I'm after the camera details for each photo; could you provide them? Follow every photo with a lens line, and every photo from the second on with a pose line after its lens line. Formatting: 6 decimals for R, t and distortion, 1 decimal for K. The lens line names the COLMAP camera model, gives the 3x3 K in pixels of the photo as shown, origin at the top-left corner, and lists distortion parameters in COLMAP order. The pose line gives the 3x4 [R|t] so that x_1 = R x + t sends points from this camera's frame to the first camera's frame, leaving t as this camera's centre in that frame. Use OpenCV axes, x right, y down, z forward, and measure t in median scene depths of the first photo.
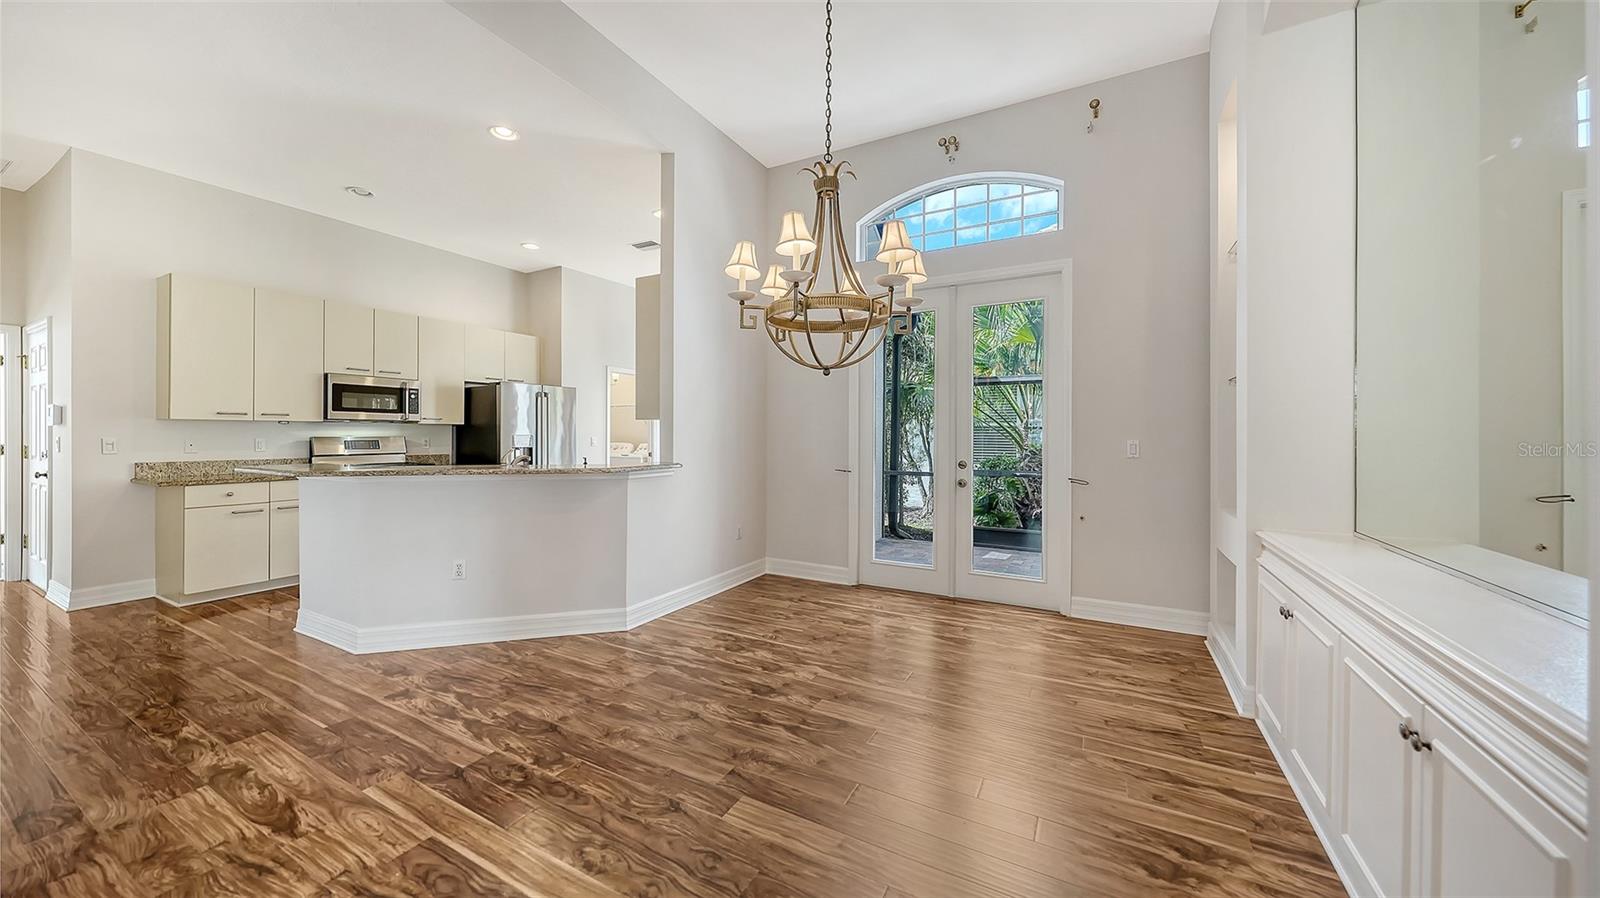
lens RADIAL K [[557.1, 0, 794.0], [0, 557.1, 431.3], [0, 0, 1]] dist [-0.003725, 0.000305]
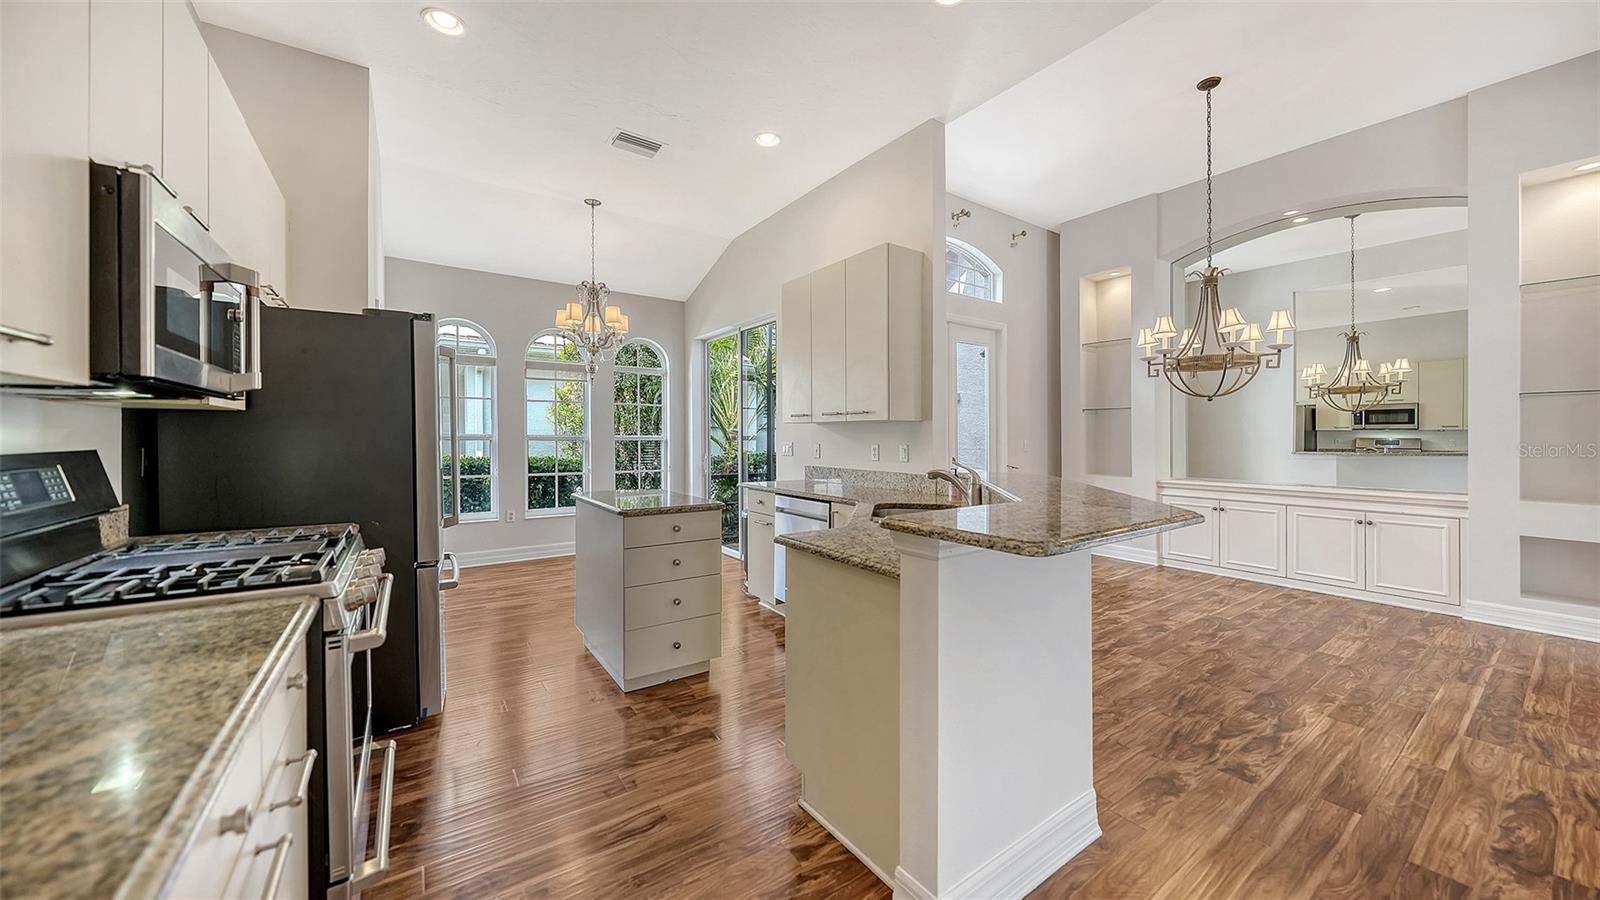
lens RADIAL K [[557.1, 0, 799.2], [0, 557.1, 439.0], [0, 0, 1]] dist [-0.003725, 0.000305]
pose [[0.442380, -0.005425, 0.896811, -1.247433], [-0.006381, 0.999937, 0.009197, -0.001343], [-0.896805, -0.009791, 0.442317, 0.900106]]
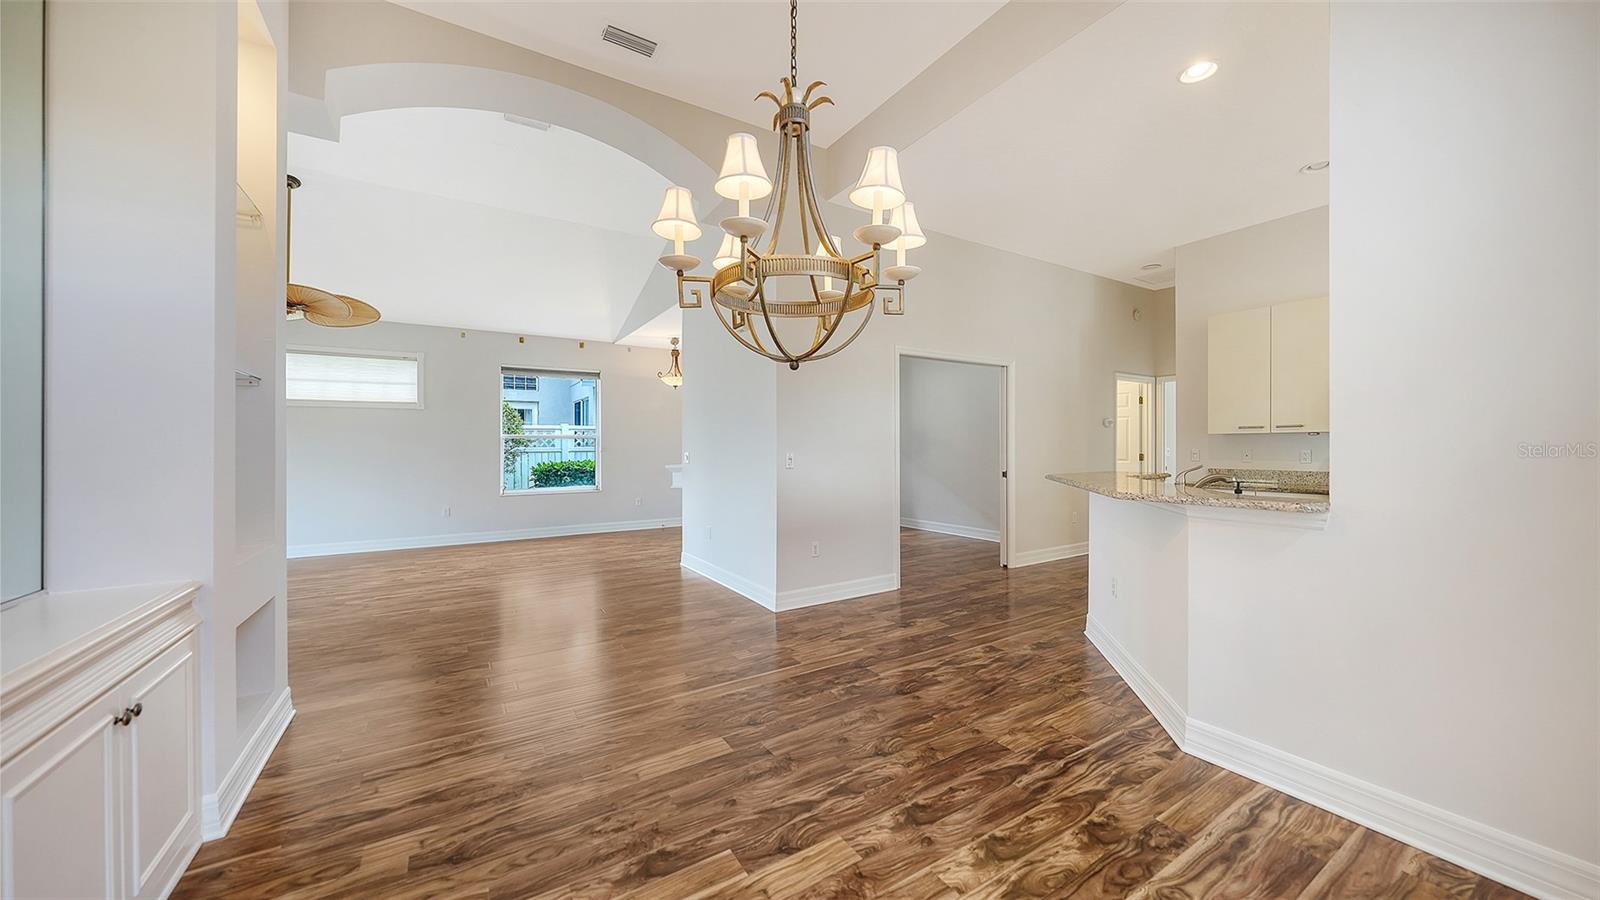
lens RADIAL K [[557.1, 0, 795.9], [0, 557.1, 446.8], [0, 0, 1]] dist [-0.003725, 0.000305]
pose [[-0.489118, 0.000166, -0.872218, 0.476081], [0.008909, 0.999949, -0.004805, 0.004777], [0.872172, -0.010121, -0.489094, 0.916483]]
